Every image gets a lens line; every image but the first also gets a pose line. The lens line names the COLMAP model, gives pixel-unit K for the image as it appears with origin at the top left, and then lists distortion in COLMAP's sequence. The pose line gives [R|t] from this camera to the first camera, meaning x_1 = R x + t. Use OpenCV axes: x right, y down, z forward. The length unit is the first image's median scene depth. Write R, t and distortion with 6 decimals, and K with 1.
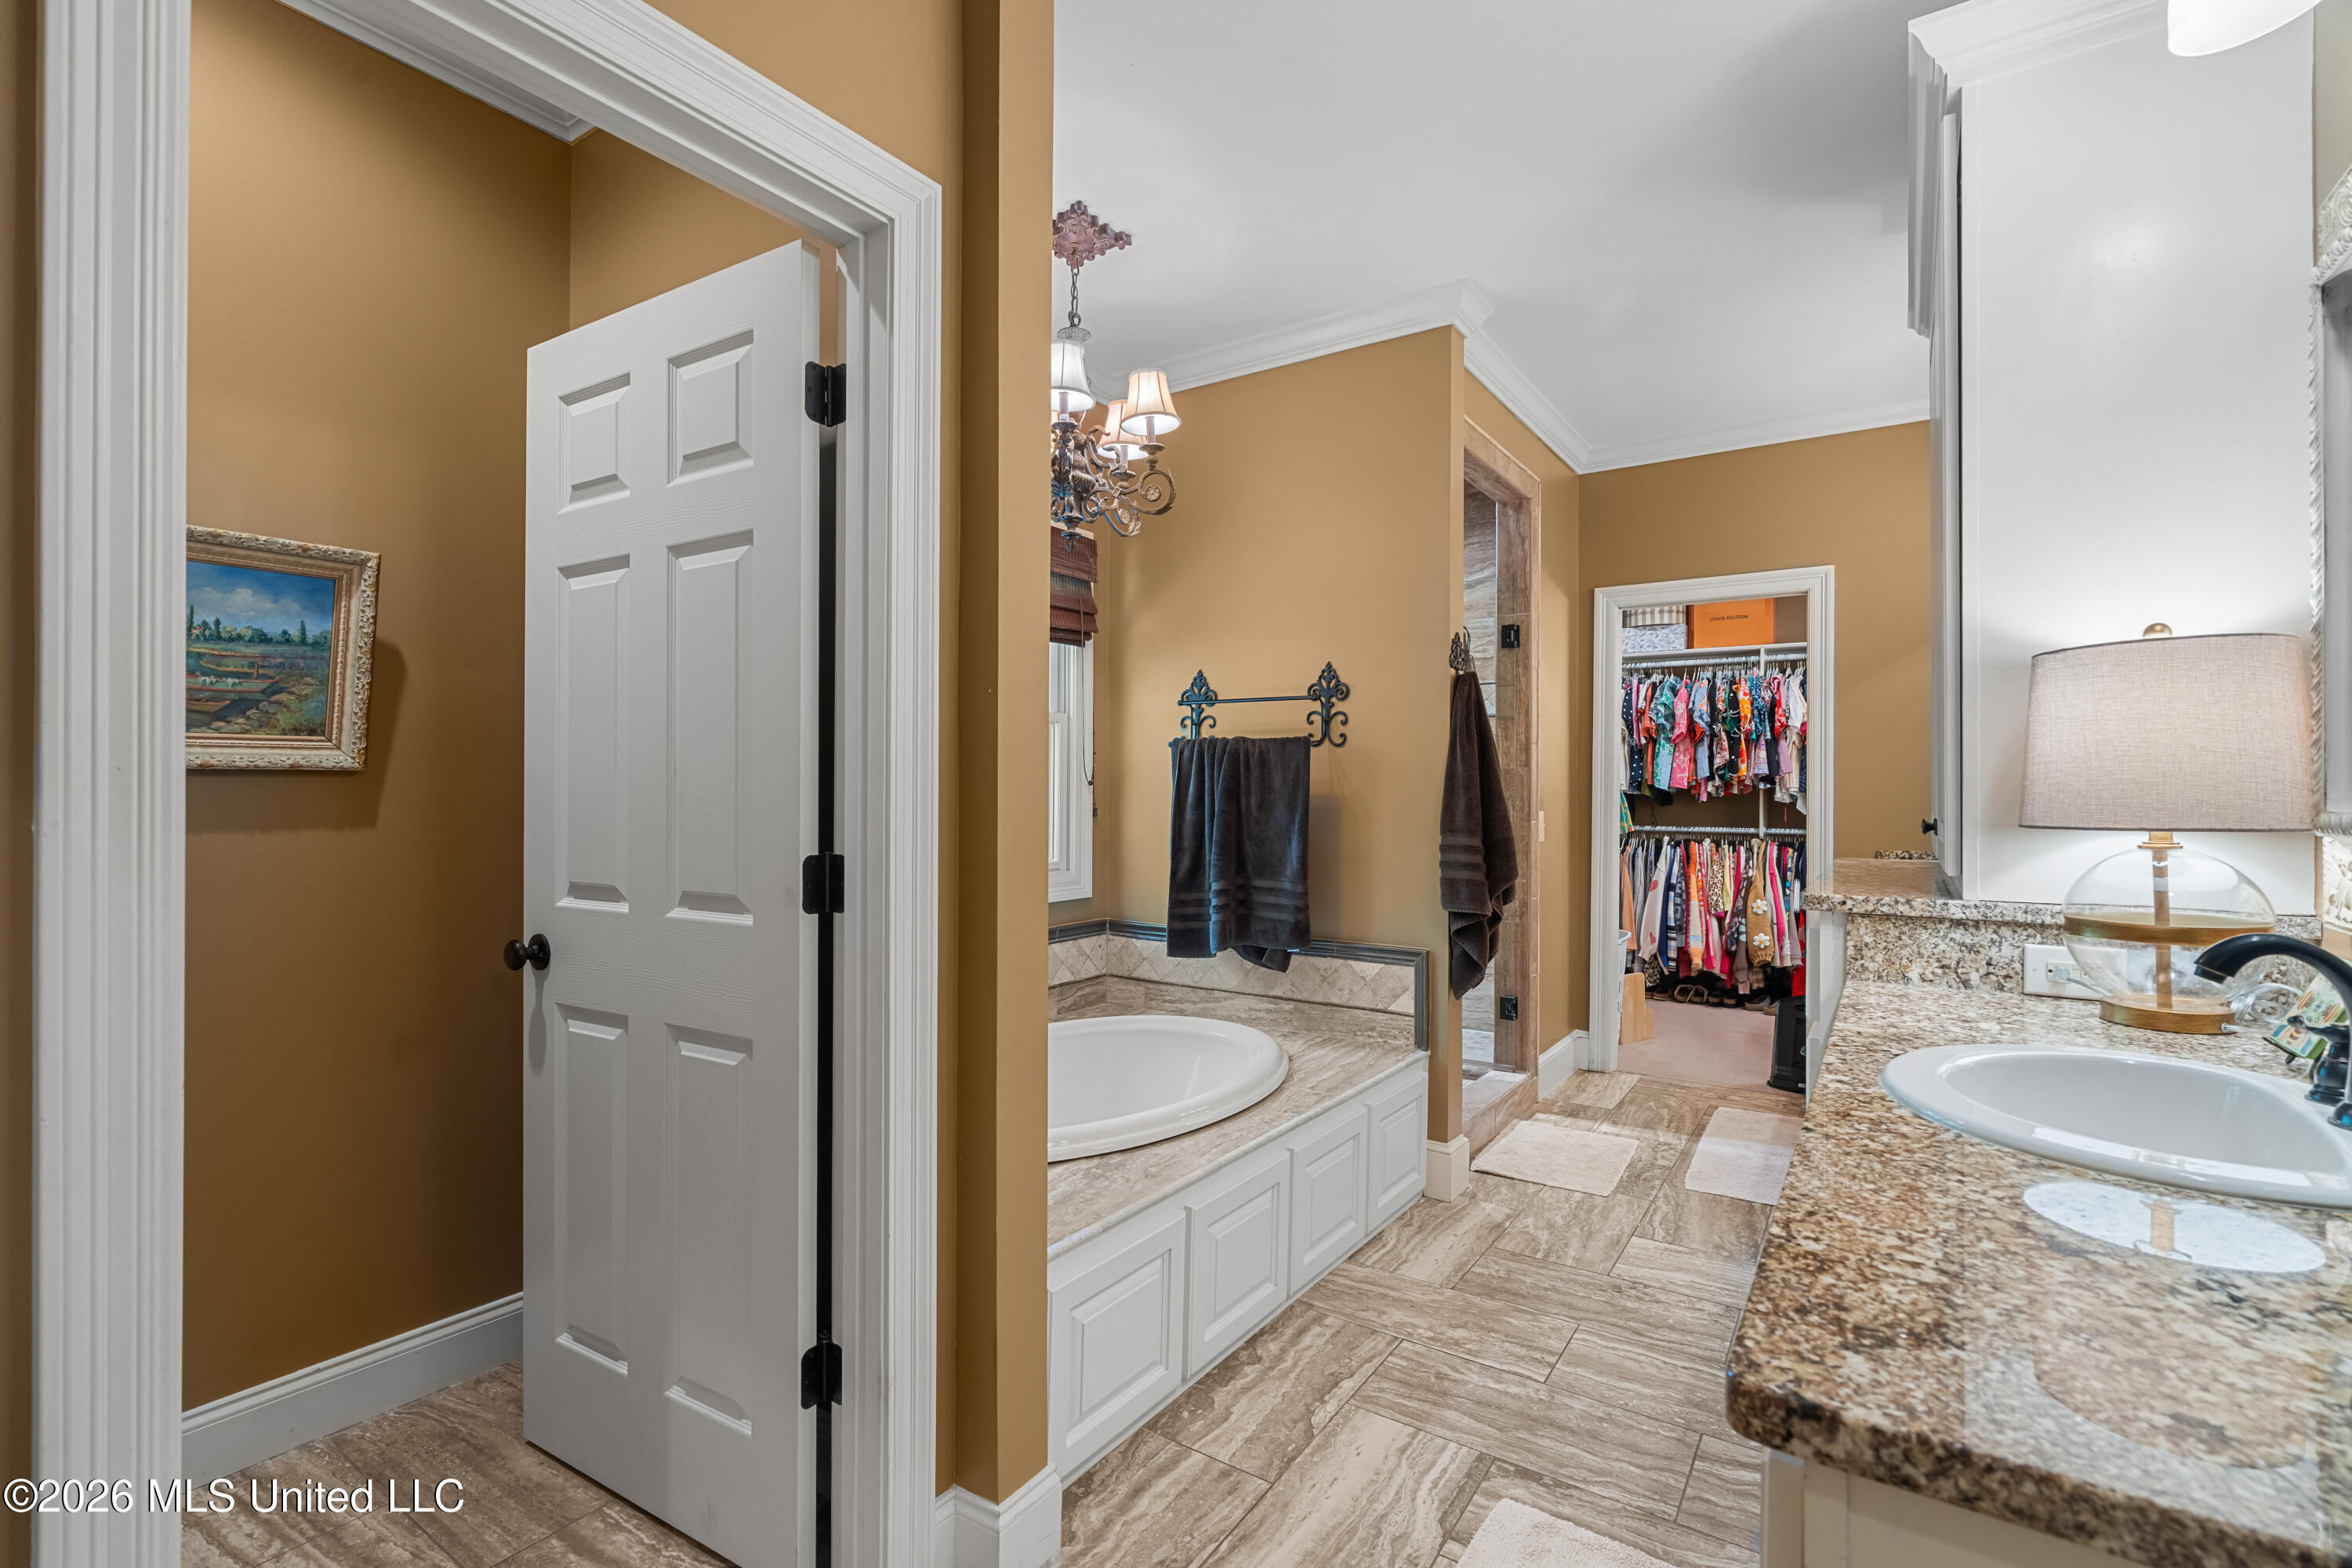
lens RADIAL K [[1054.1, 0, 1167.9], [0, 1054.1, 786.0], [0, 0, 1]] dist [-0.006598, 0.001813]
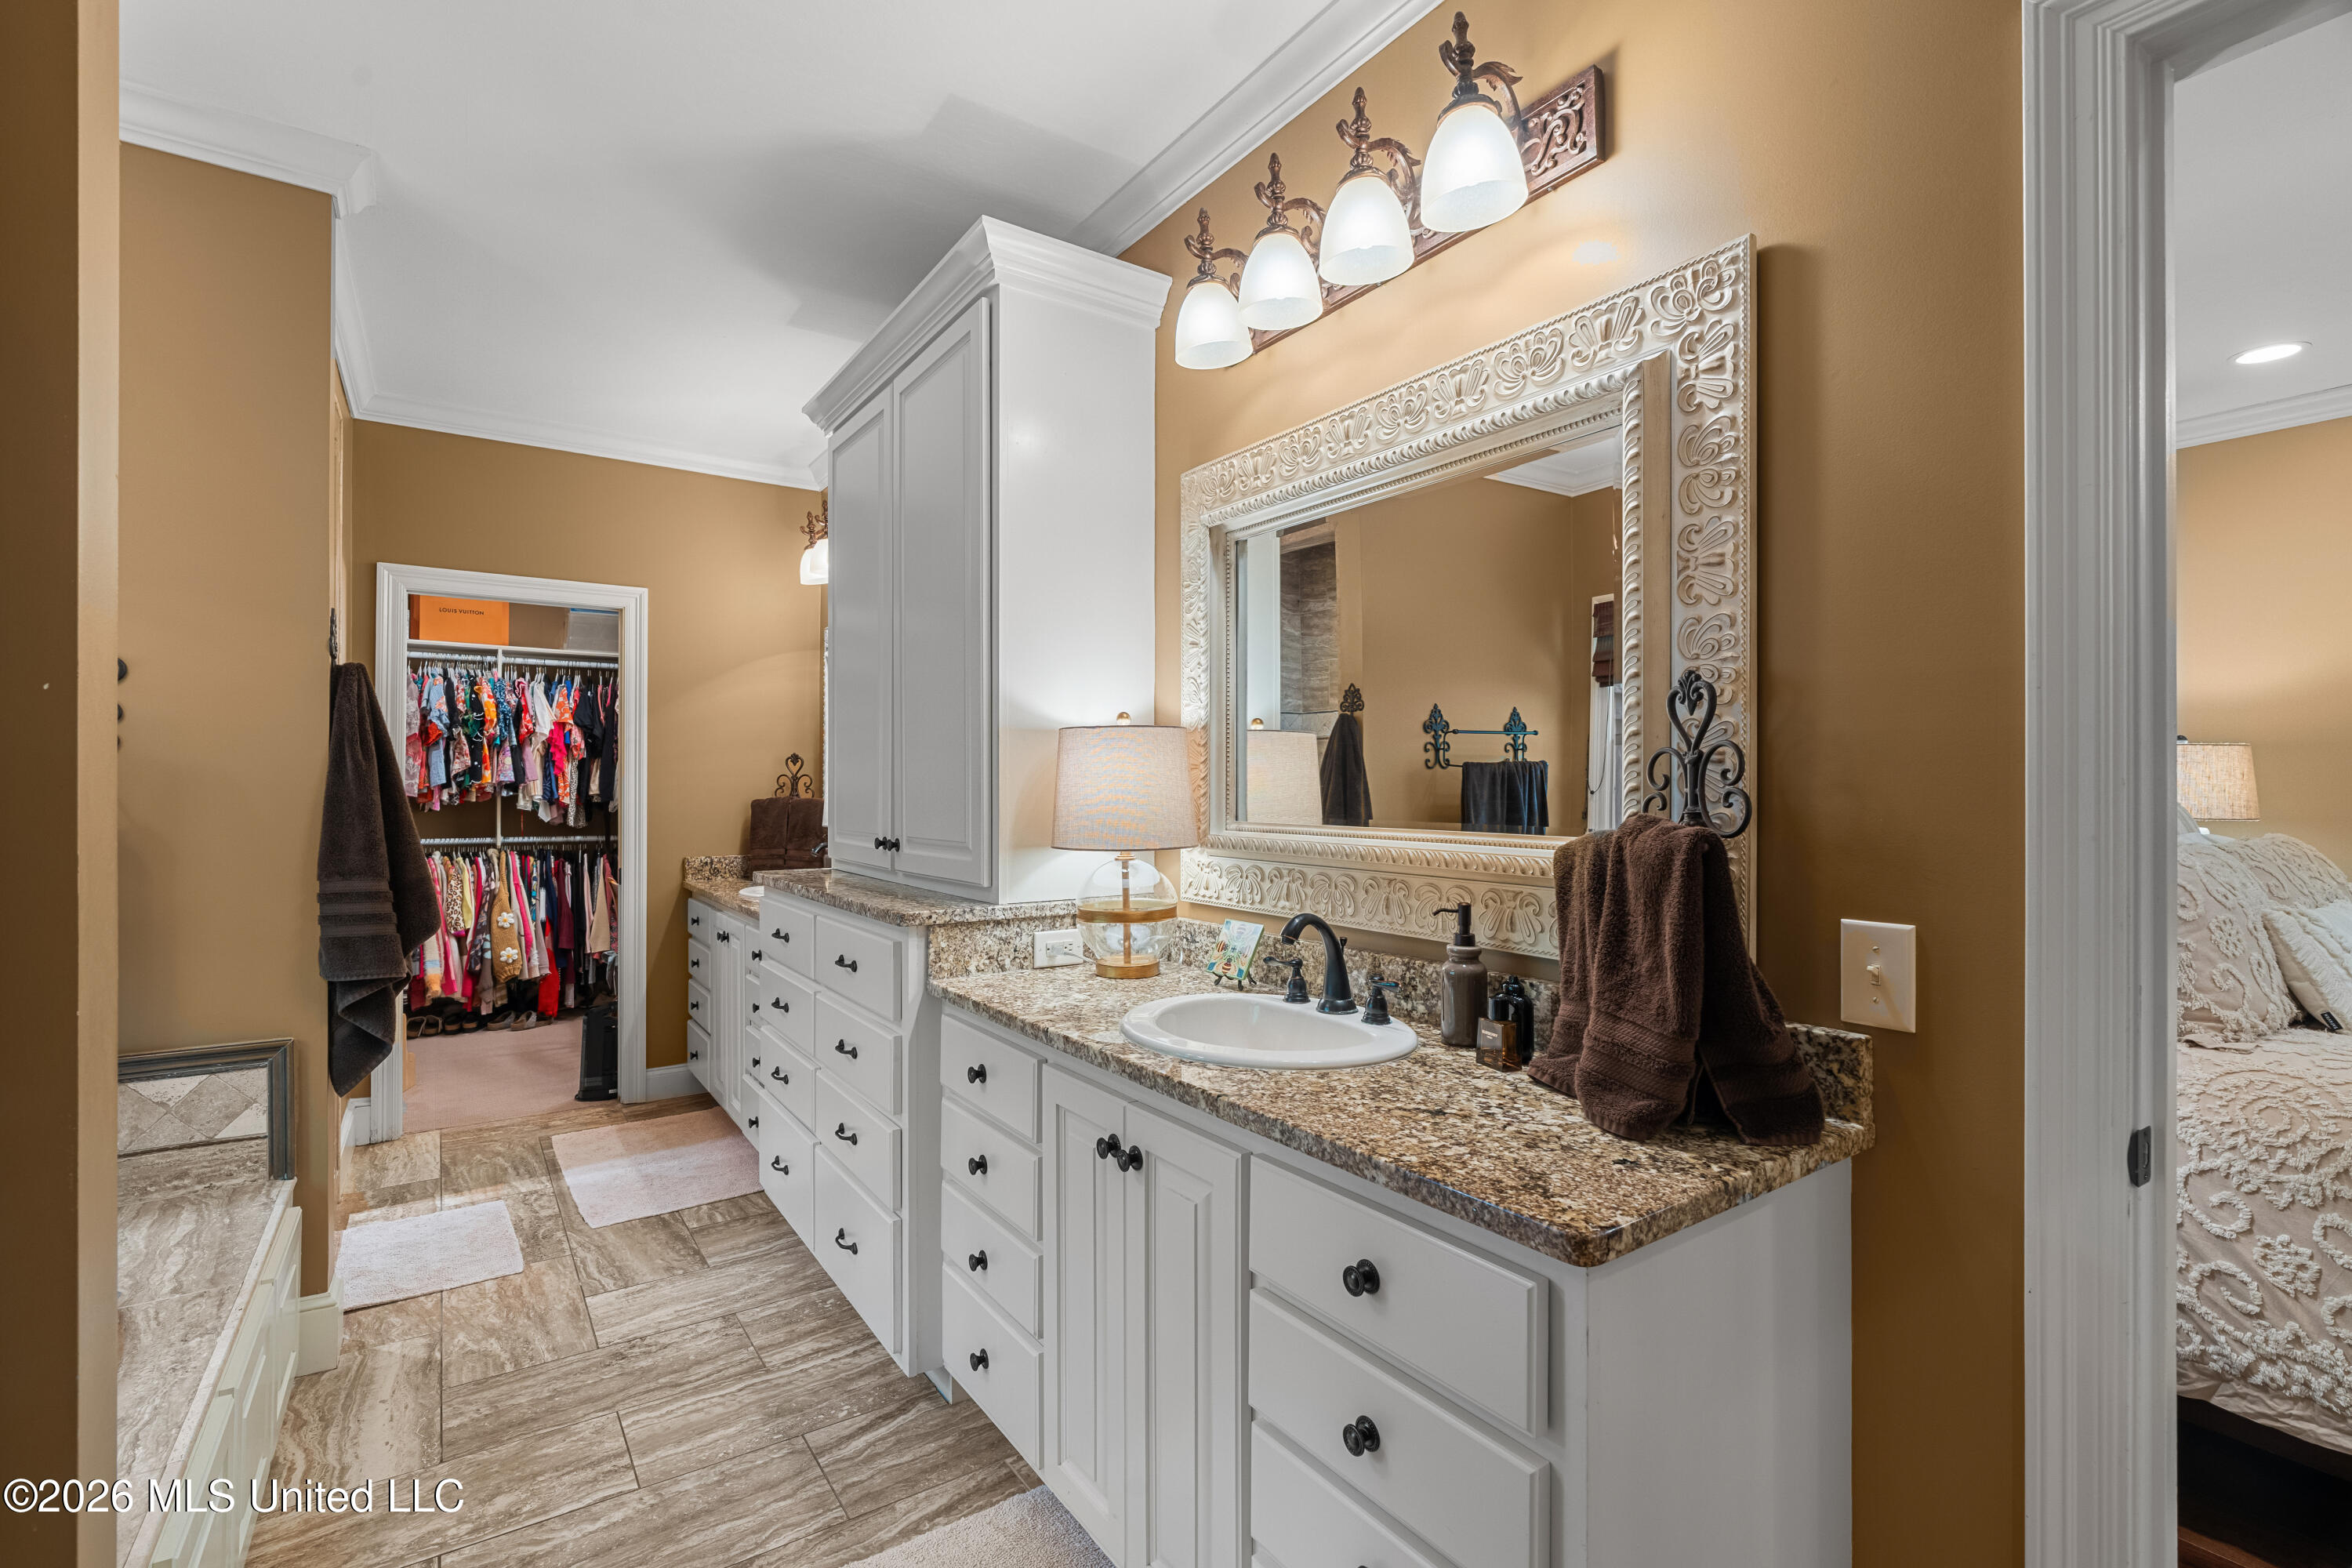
lens RADIAL K [[1054.1, 0, 1166.0], [0, 1054.1, 788.3], [0, 0, 1]] dist [-0.006598, 0.001813]
pose [[0.358493, -0.004423, 0.933522, -0.216104], [-0.003886, 0.999973, 0.006230, -0.025118], [-0.933524, -0.005861, 0.358466, 0.180310]]
